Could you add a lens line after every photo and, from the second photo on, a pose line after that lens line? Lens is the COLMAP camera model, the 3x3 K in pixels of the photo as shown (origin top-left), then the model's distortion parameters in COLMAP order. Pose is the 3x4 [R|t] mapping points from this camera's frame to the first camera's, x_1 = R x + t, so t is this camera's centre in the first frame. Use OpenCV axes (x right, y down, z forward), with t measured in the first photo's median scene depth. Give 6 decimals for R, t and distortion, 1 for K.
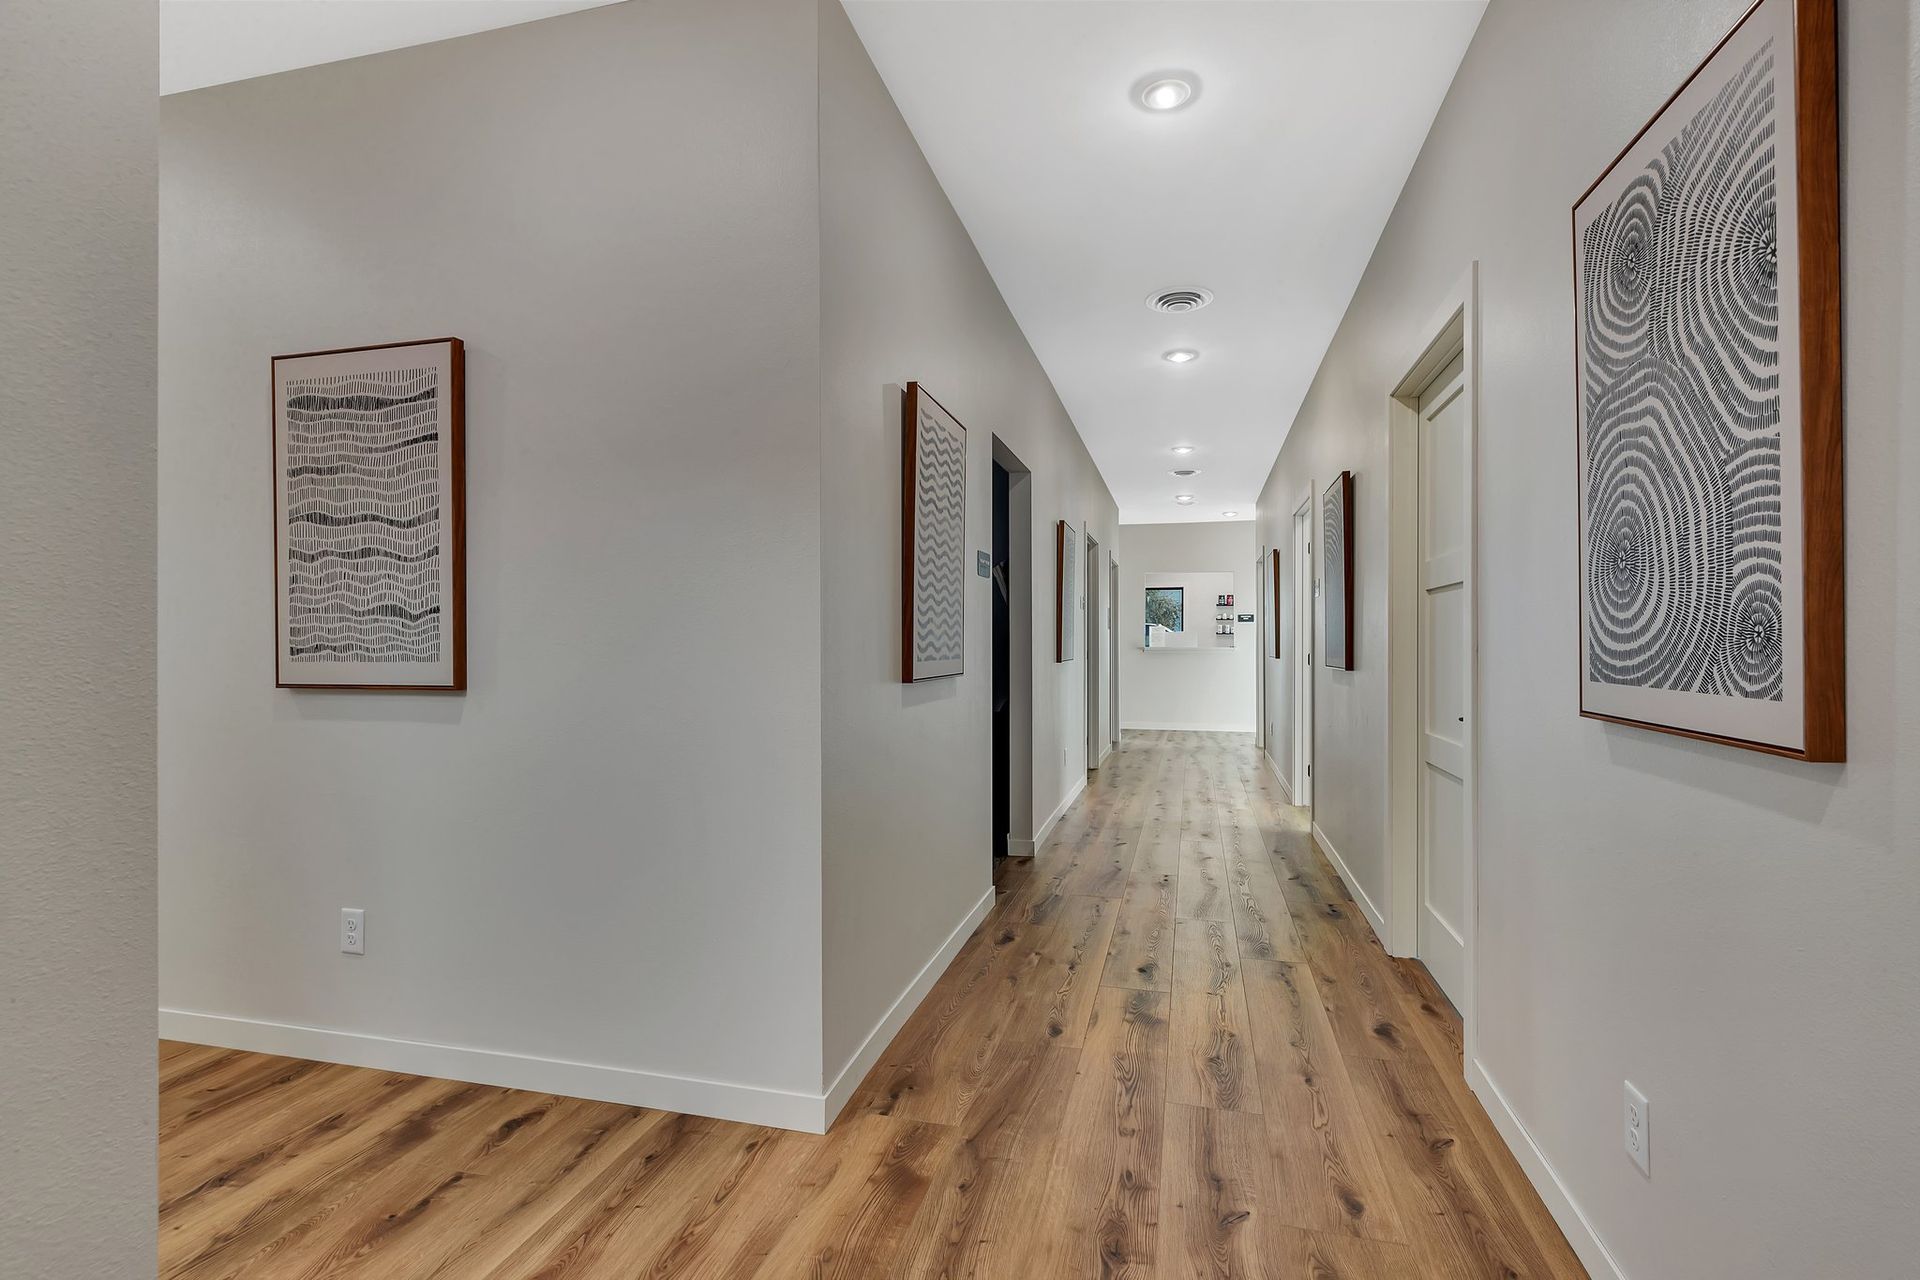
lens RADIAL K [[855.6, 0, 1010.5], [0, 855.6, 641.6], [0, 0, 1]] dist [-0.026214, 0.000196]
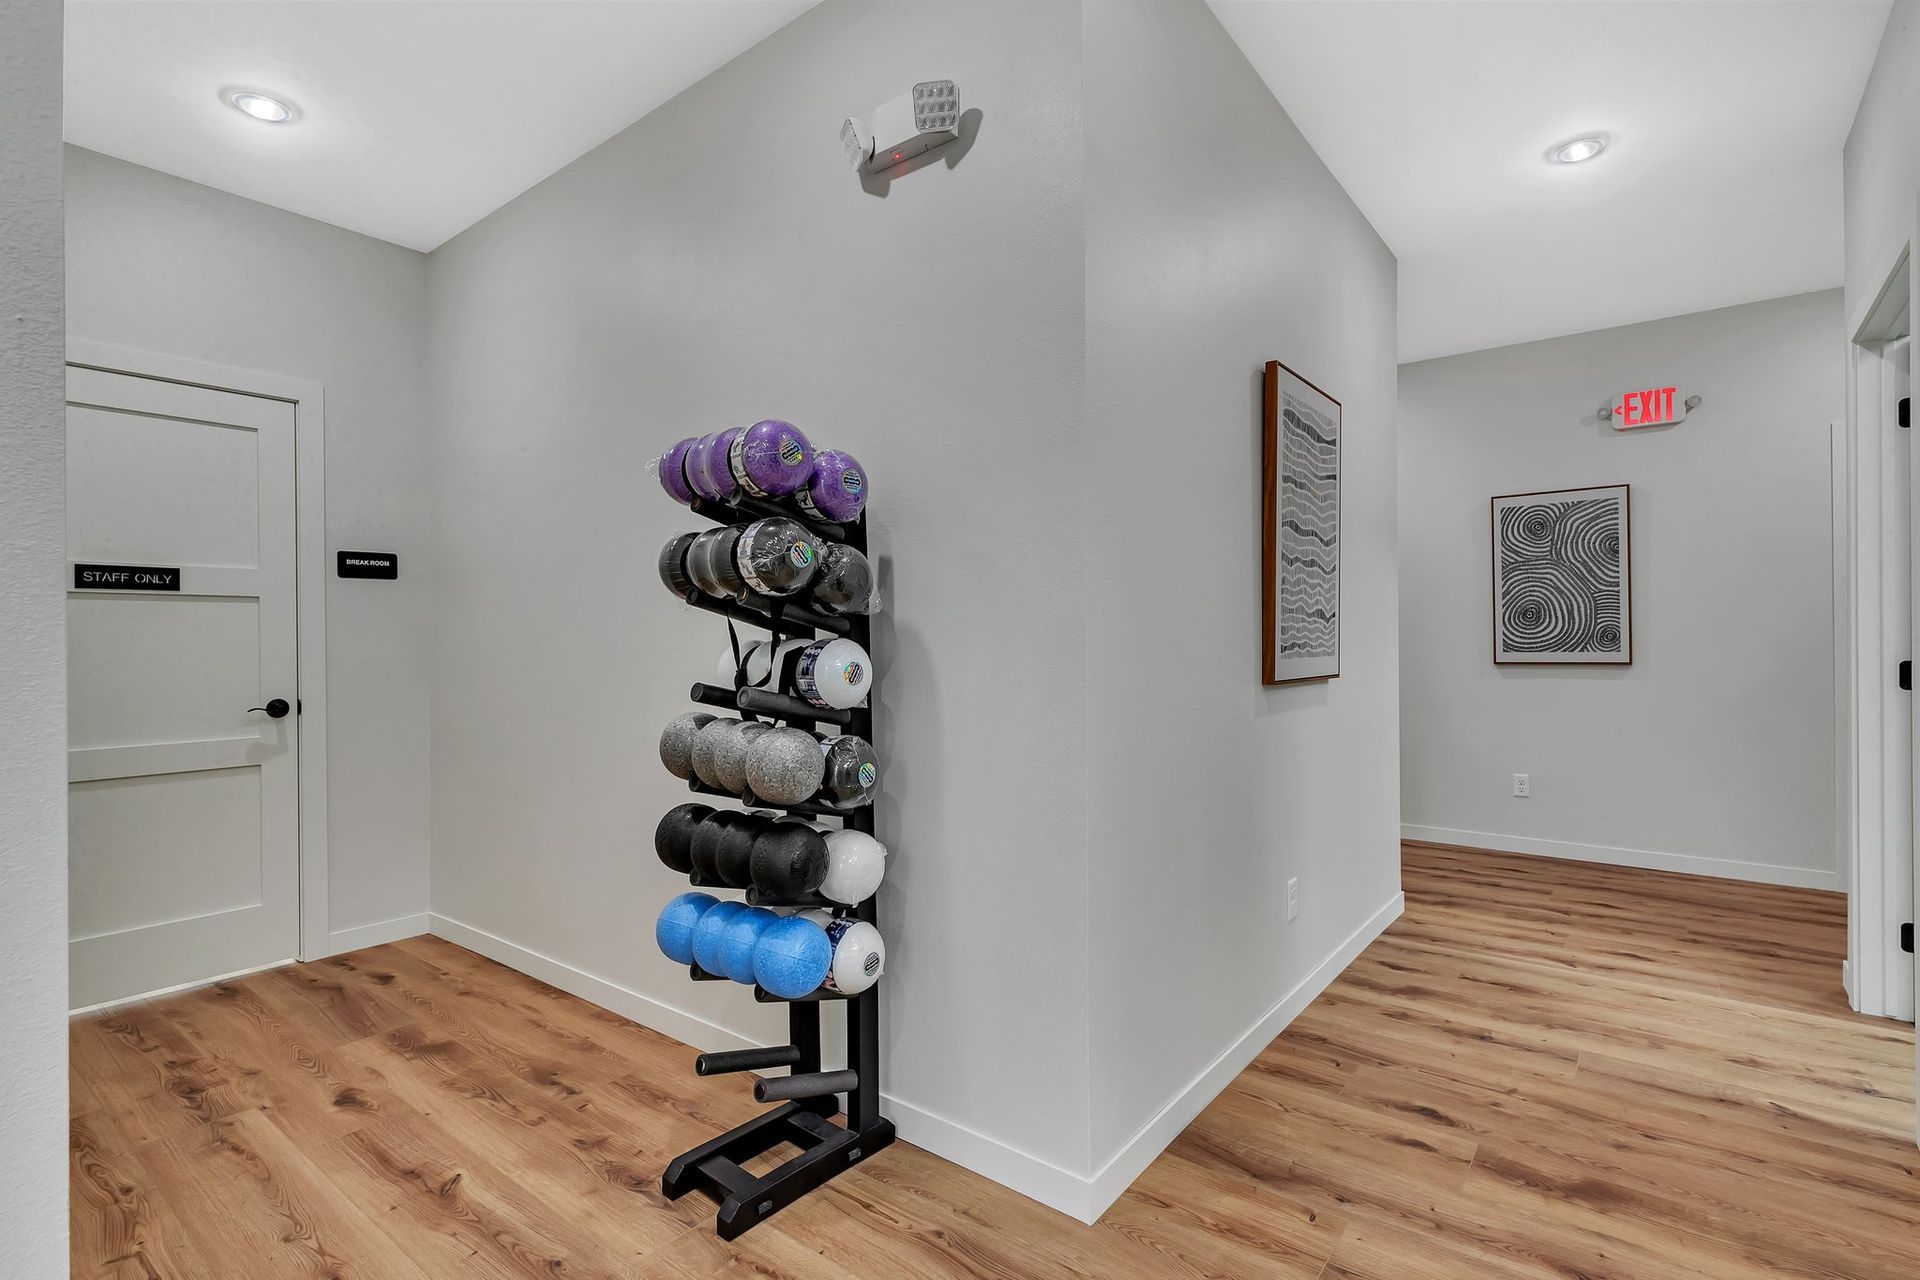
lens RADIAL K [[911.9, 0, 960.0], [0, 911.9, 640.0], [0, 0, 1]] dist [0.000153, -0.000204]
pose [[0.446728, -0.001380, 0.894669, -2.183191], [0.001222, 0.999999, 0.000933, 0.000052], [-0.894669, 0.000676, 0.446729, 0.899521]]
